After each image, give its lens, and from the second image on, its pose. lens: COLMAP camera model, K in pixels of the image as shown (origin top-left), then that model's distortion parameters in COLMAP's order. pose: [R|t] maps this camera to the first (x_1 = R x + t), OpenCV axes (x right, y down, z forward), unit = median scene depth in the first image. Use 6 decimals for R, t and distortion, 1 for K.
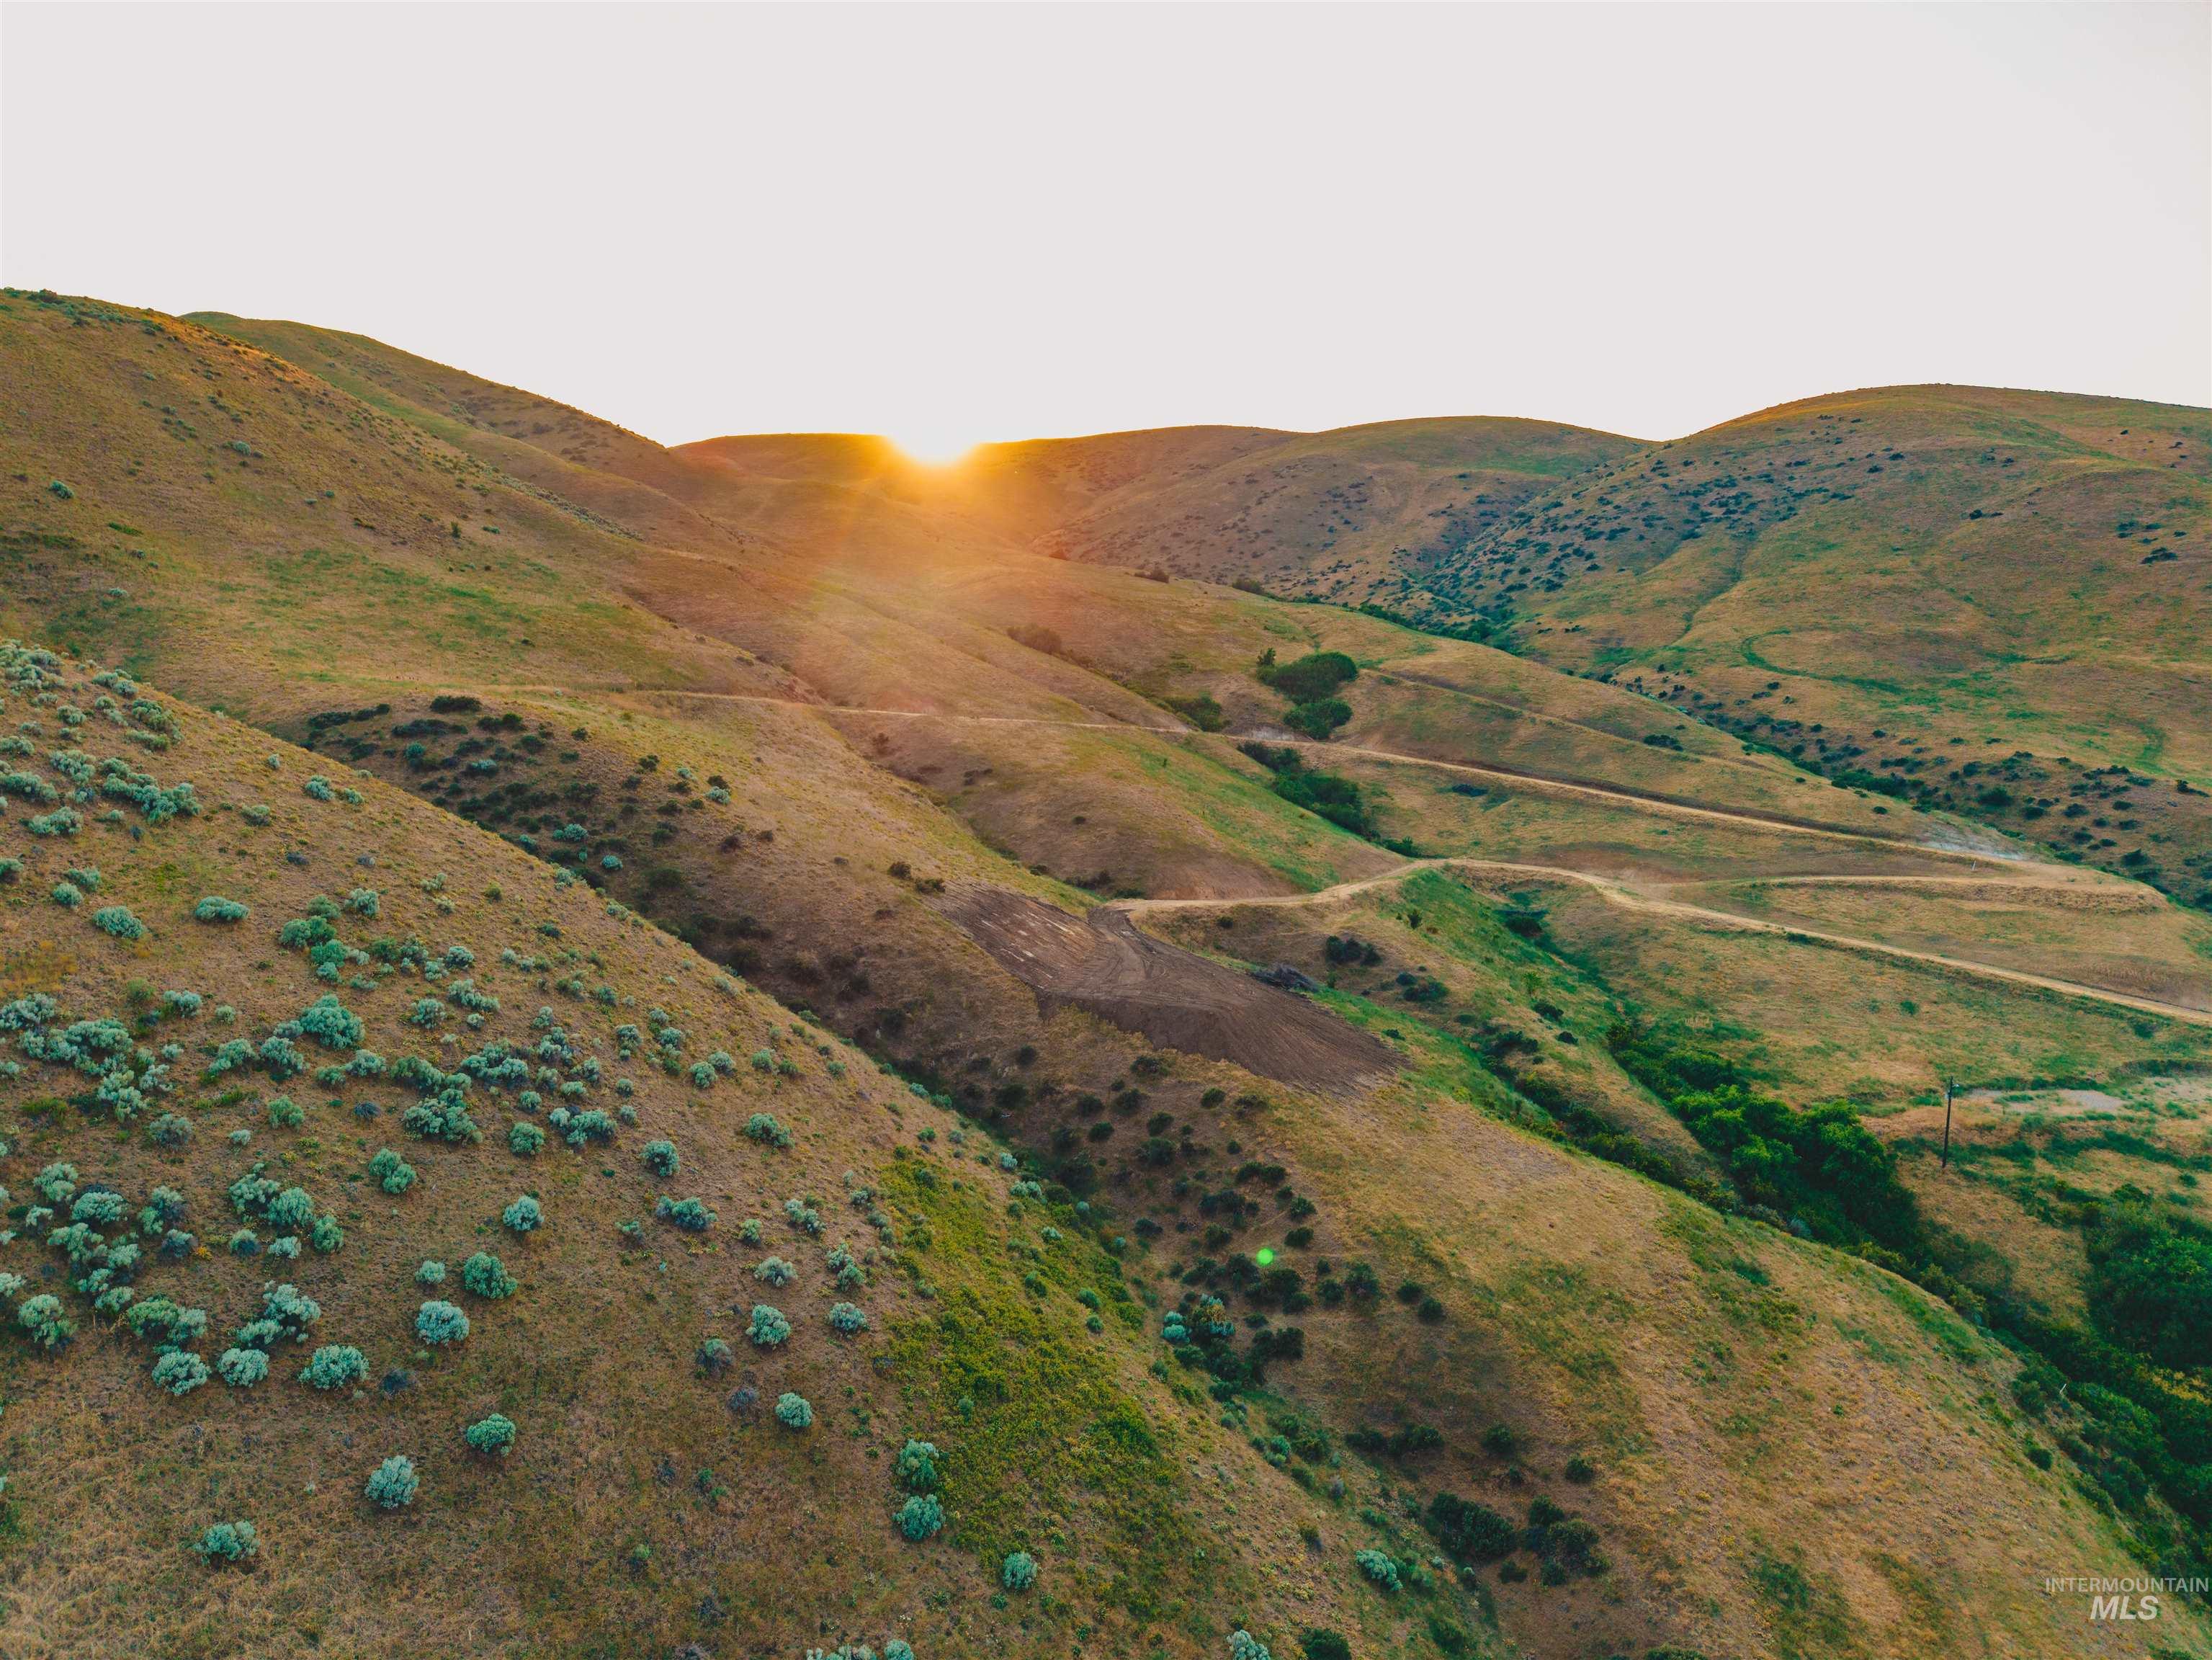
lens RADIAL K [[1476.2, 0, 1104.9], [0, 1476.2, 850.7], [0, 0, 1]] dist [0.040678, -0.047771]
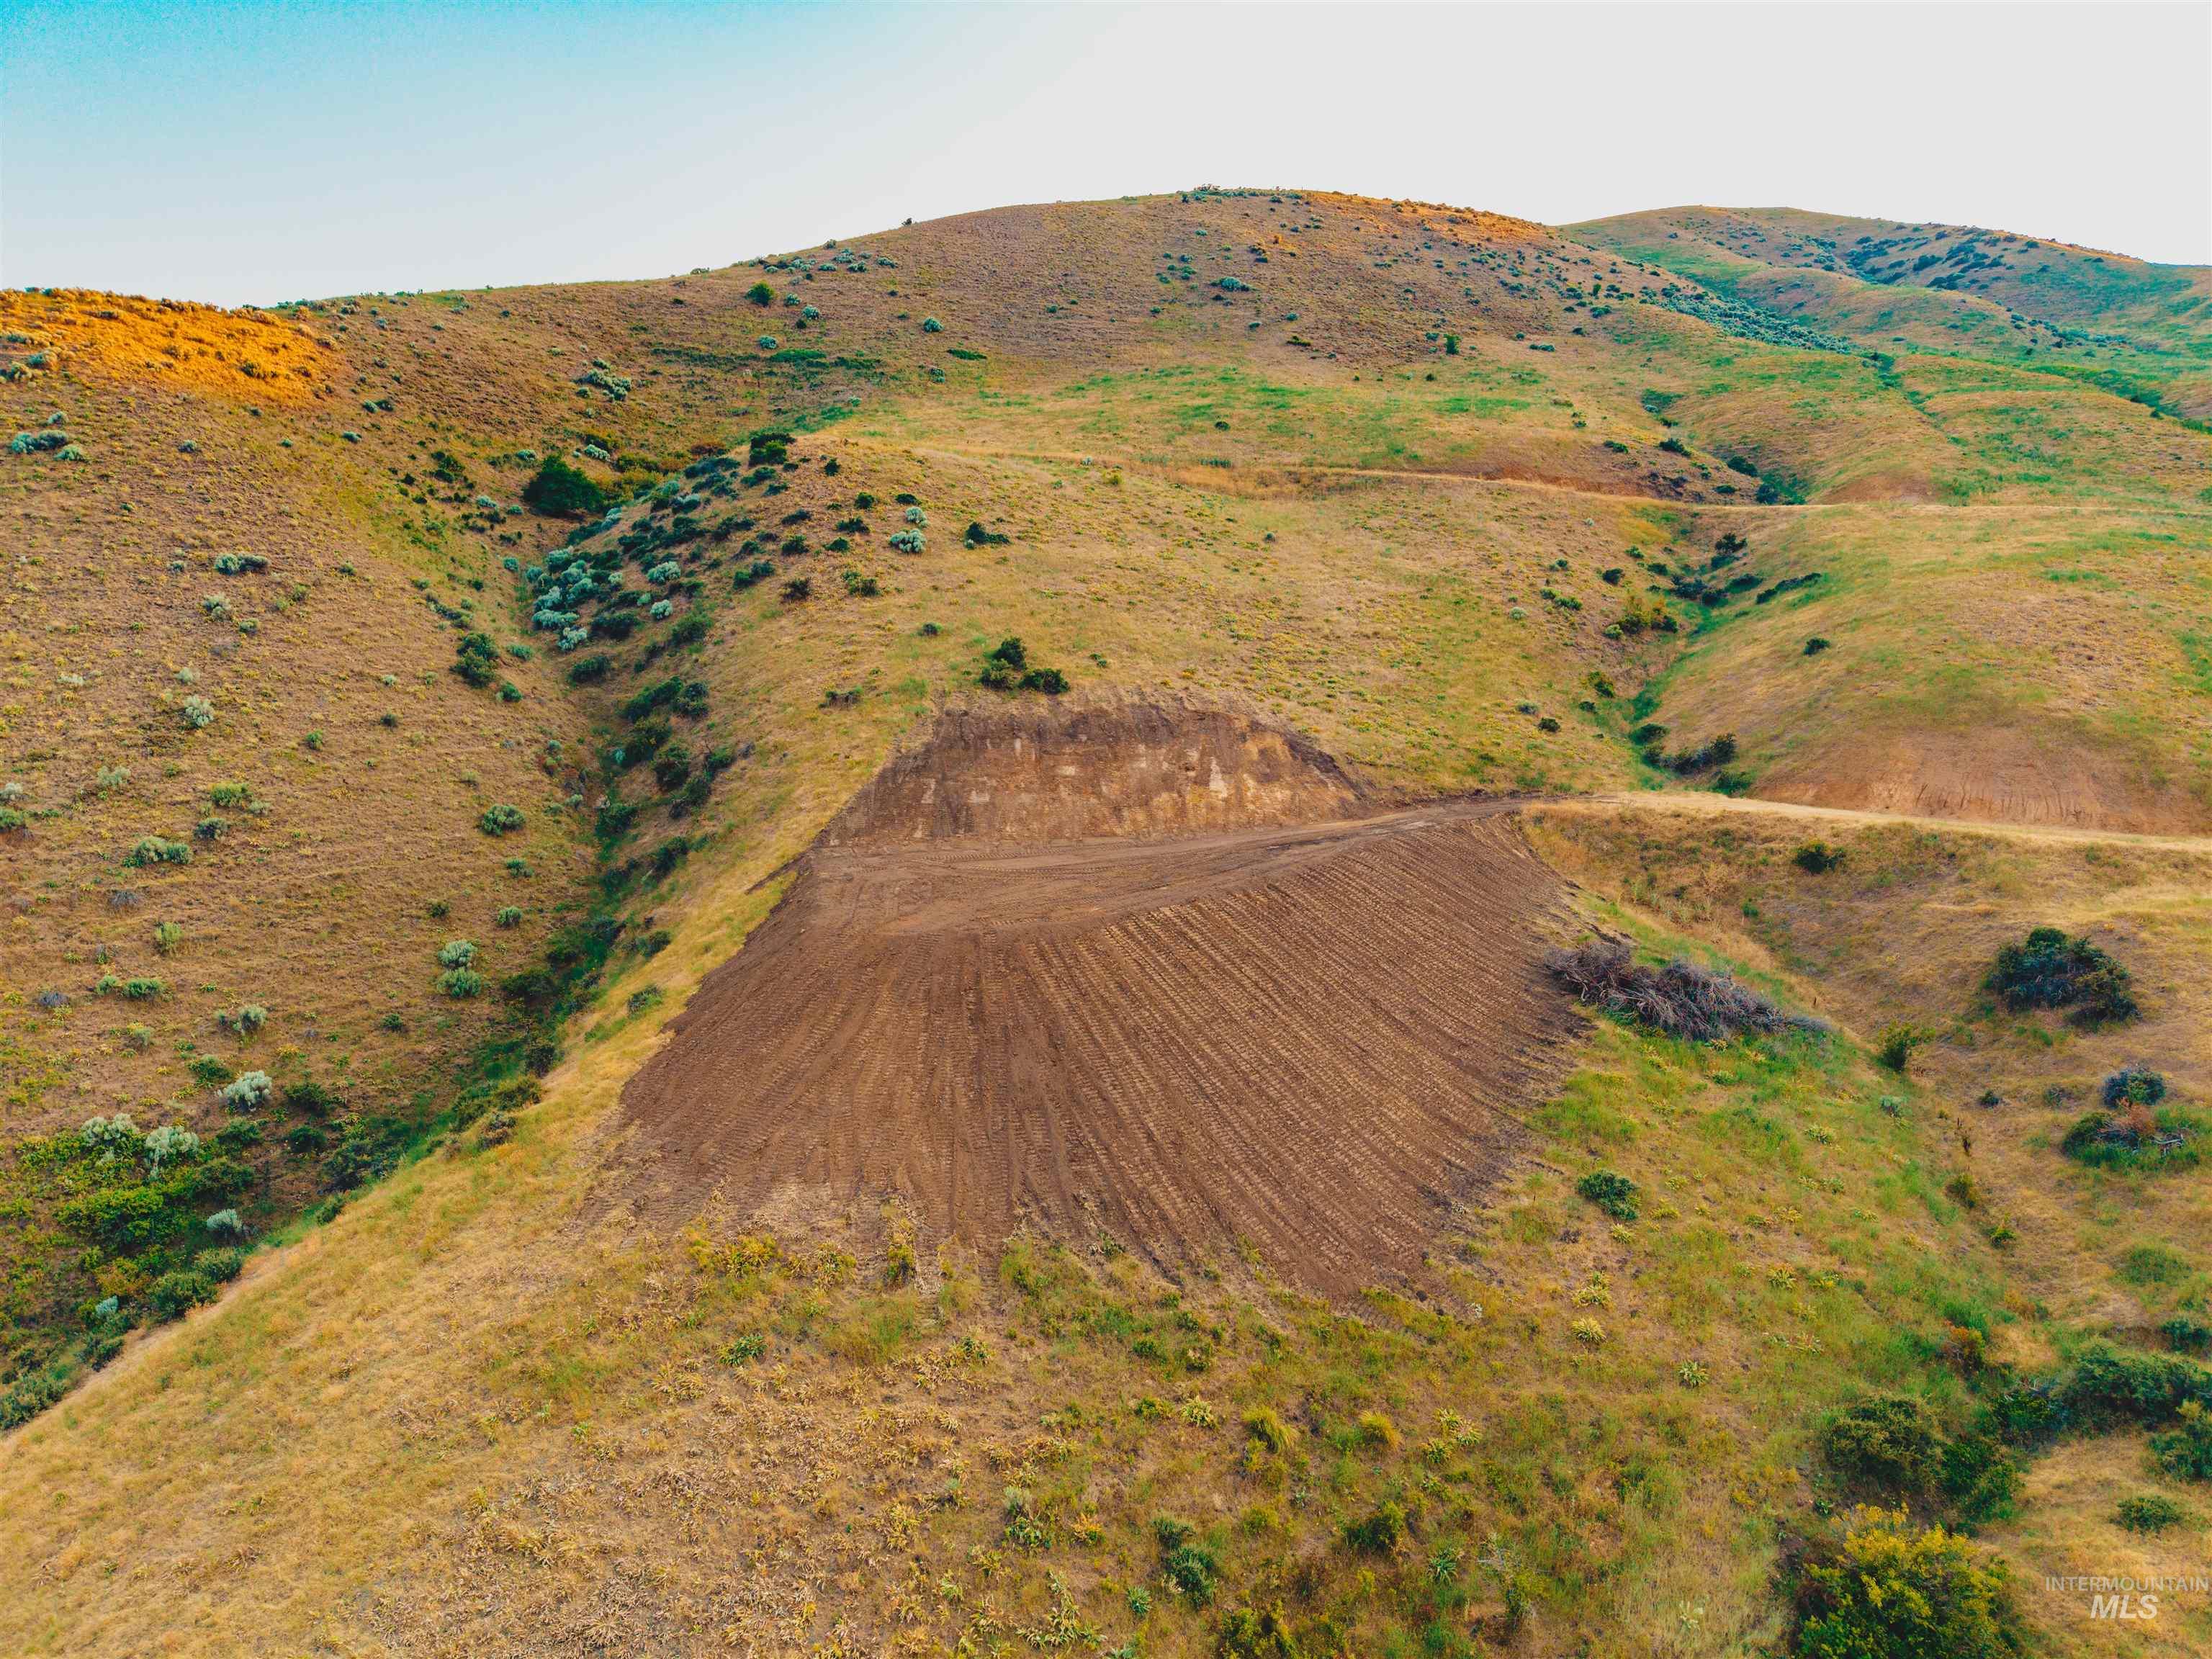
lens RADIAL K [[1476.0, 0, 1111.4], [0, 1476.0, 842.8], [0, 0, 1]] dist [0.040678, -0.047771]
pose [[0.495931, 0.113788, -0.860874, 0.276809], [-0.105403, 0.991935, 0.070391, 0.031060], [0.861941, 0.055830, 0.503925, 0.533053]]
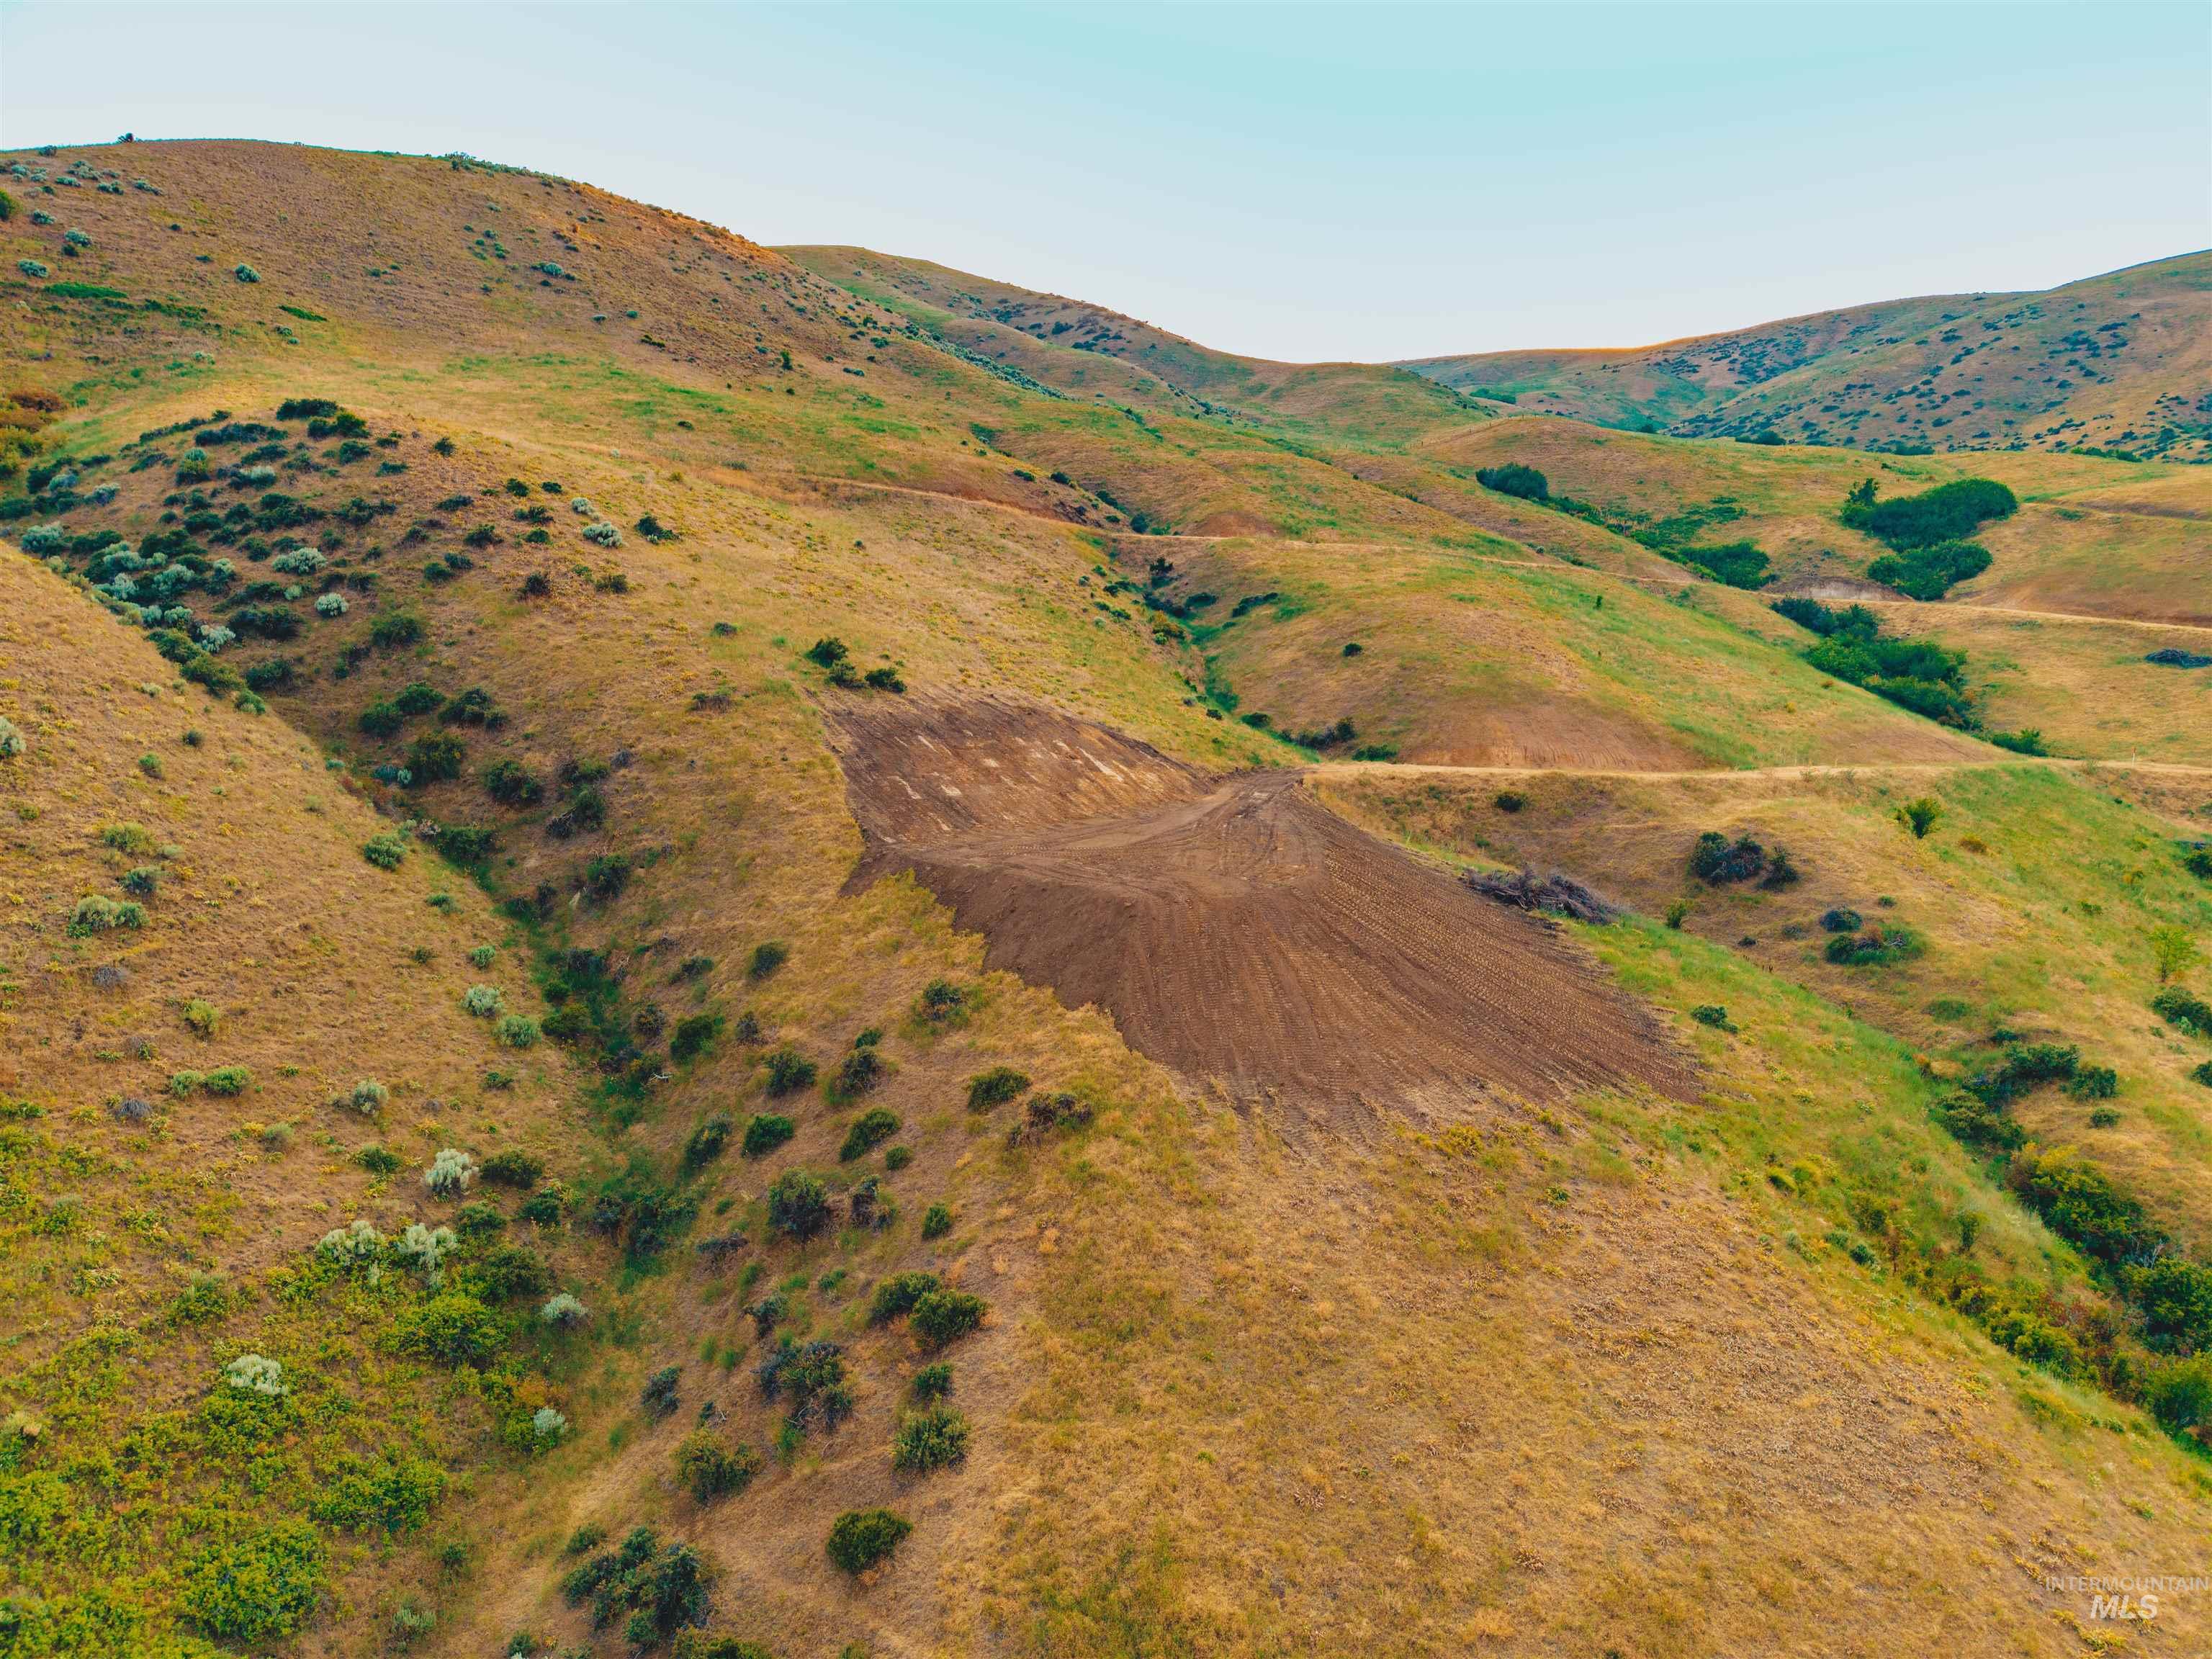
lens RADIAL K [[1476.0, 0, 1107.0], [0, 1476.0, 837.4], [0, 0, 1]] dist [0.040678, -0.047771]
pose [[0.900213, 0.052939, -0.432219, 0.155375], [-0.051603, 0.998558, 0.014827, 0.051857], [0.432381, 0.008957, 0.901647, 0.370619]]
